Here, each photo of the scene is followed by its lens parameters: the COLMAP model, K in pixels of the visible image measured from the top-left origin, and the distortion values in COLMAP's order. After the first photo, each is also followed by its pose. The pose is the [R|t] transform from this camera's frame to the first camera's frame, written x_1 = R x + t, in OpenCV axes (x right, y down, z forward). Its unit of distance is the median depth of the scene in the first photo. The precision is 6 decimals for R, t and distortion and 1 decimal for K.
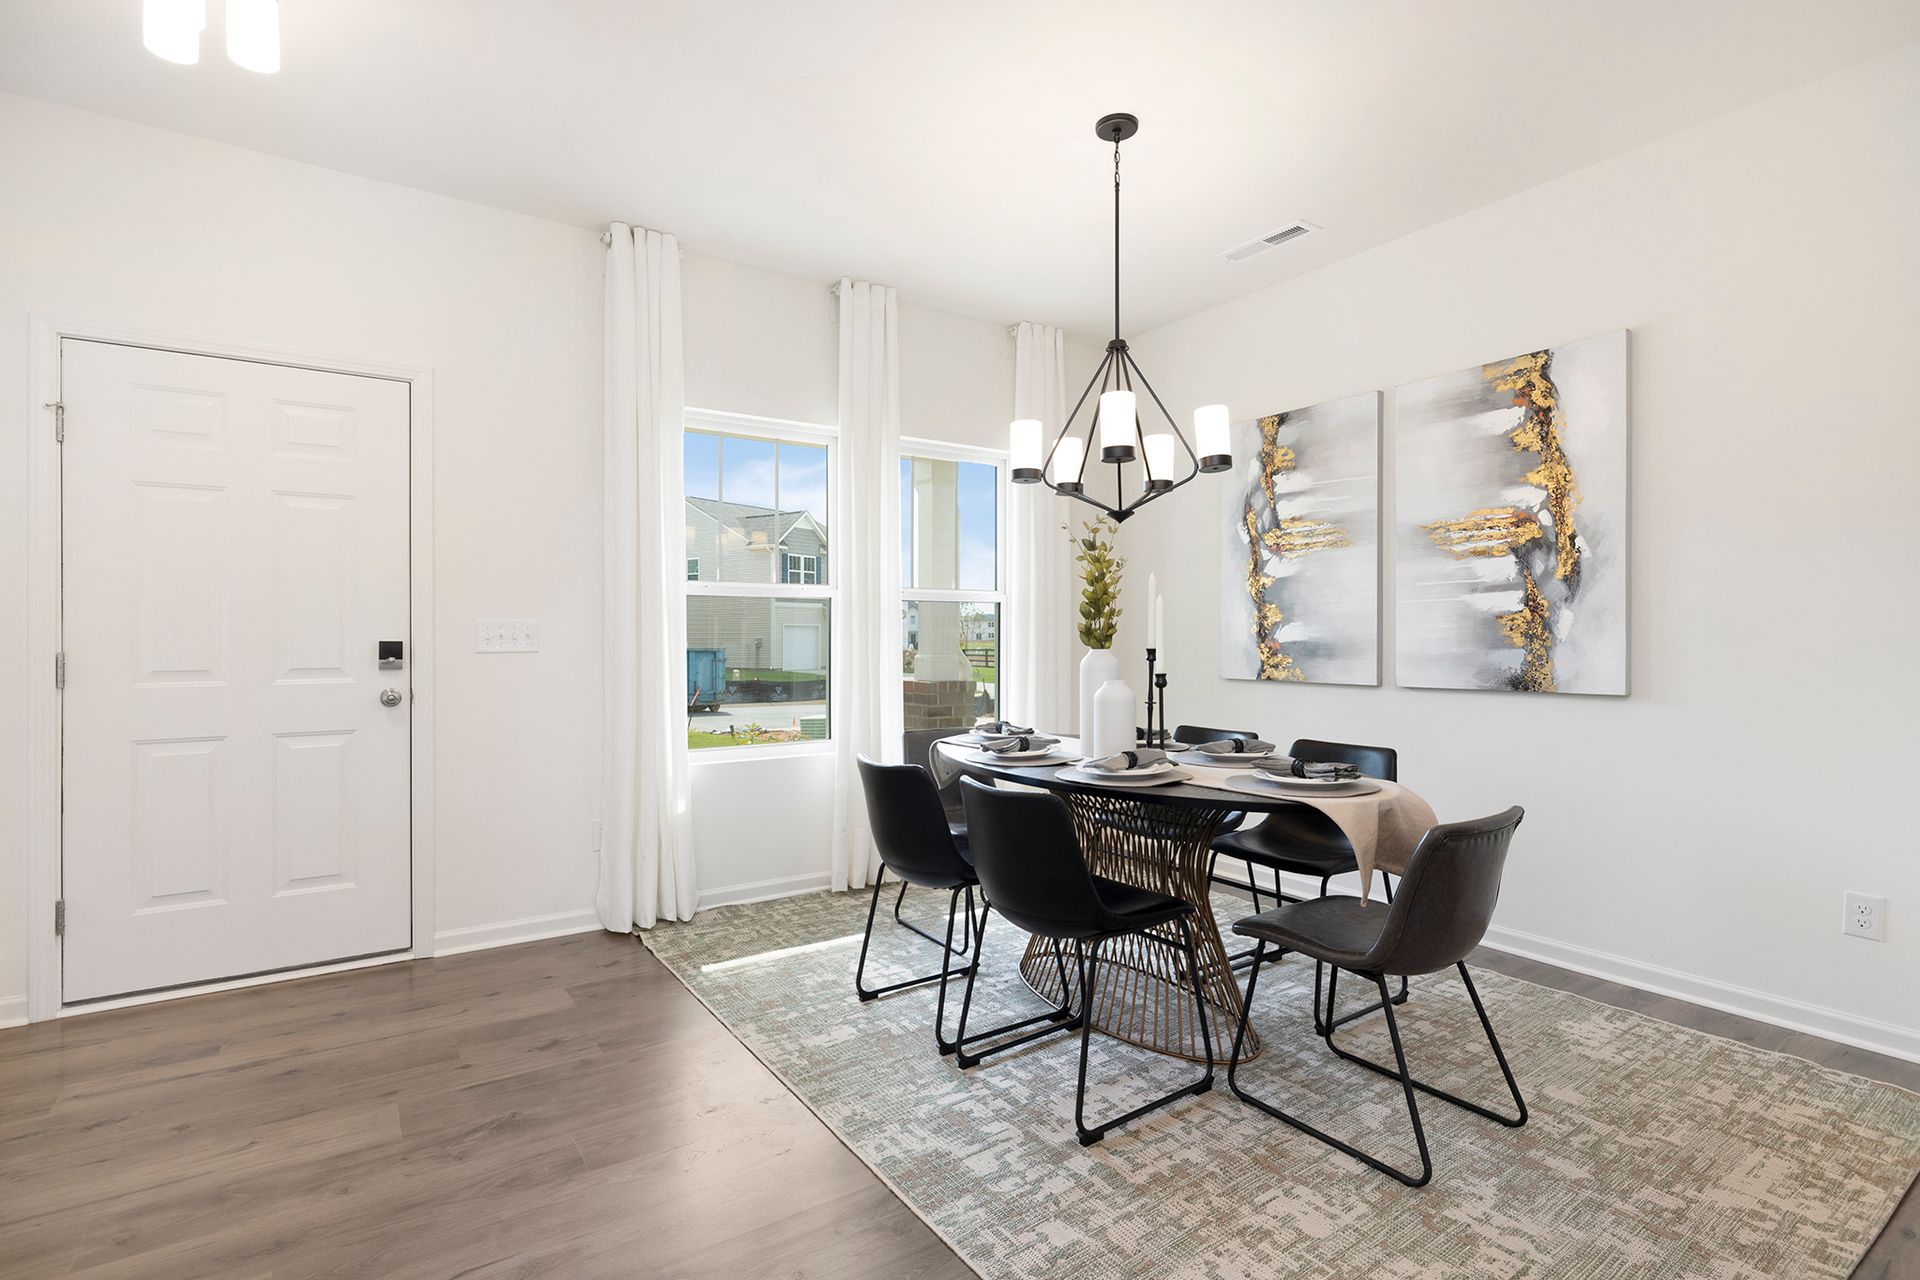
lens RADIAL K [[913.7, 0, 948.0], [0, 913.7, 645.7], [0, 0, 1]] dist [-0.002510, 0.000304]
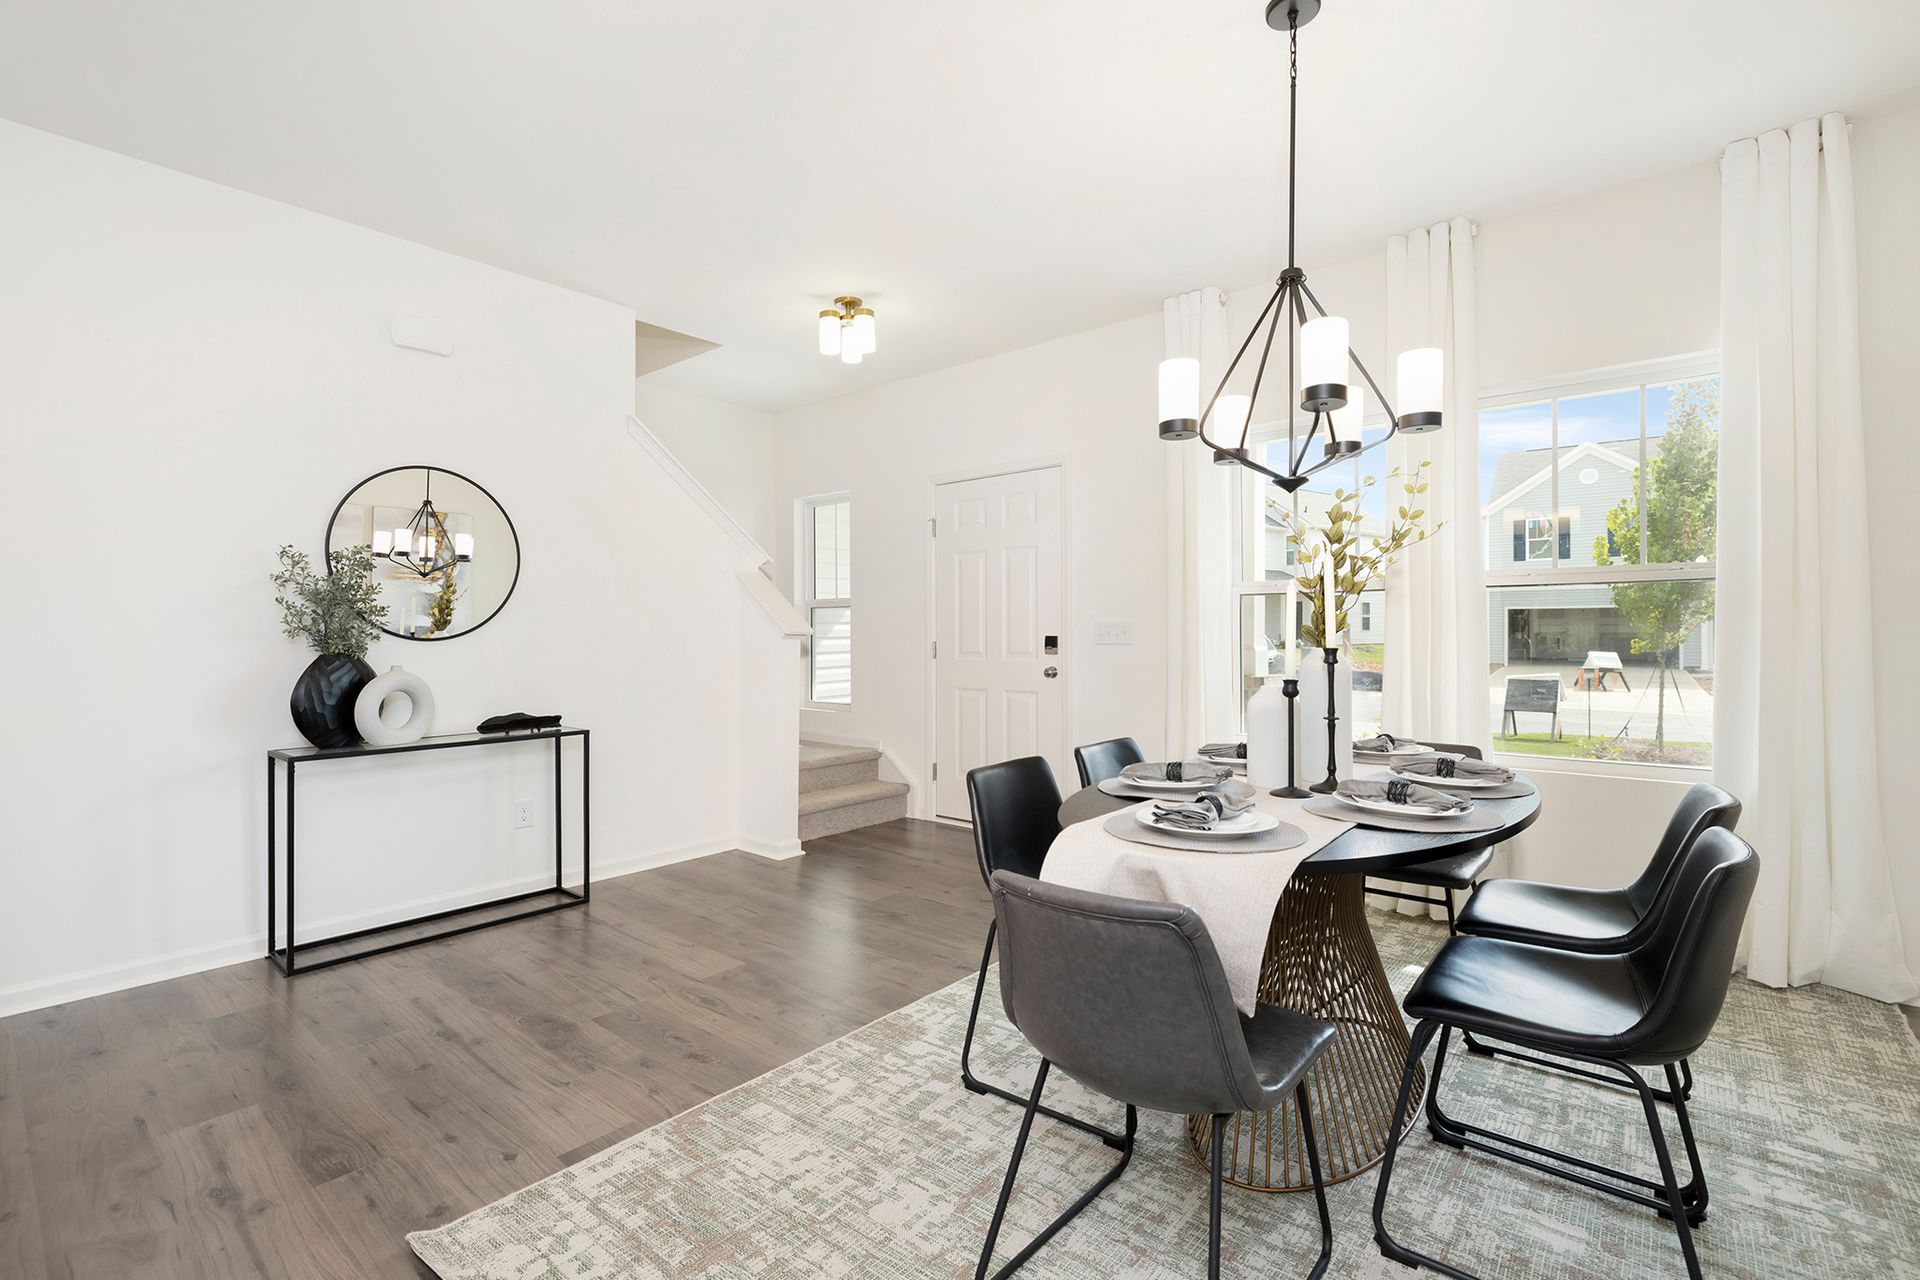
lens RADIAL K [[851.6, 0, 954.2], [0, 851.6, 626.0], [0, 0, 1]] dist [-0.001880, 0.000373]
pose [[0.277654, -0.008411, -0.960644, 0.730744], [-0.003797, 0.999944, -0.009853, -0.006031], [0.960674, 0.006383, 0.277606, 0.437007]]
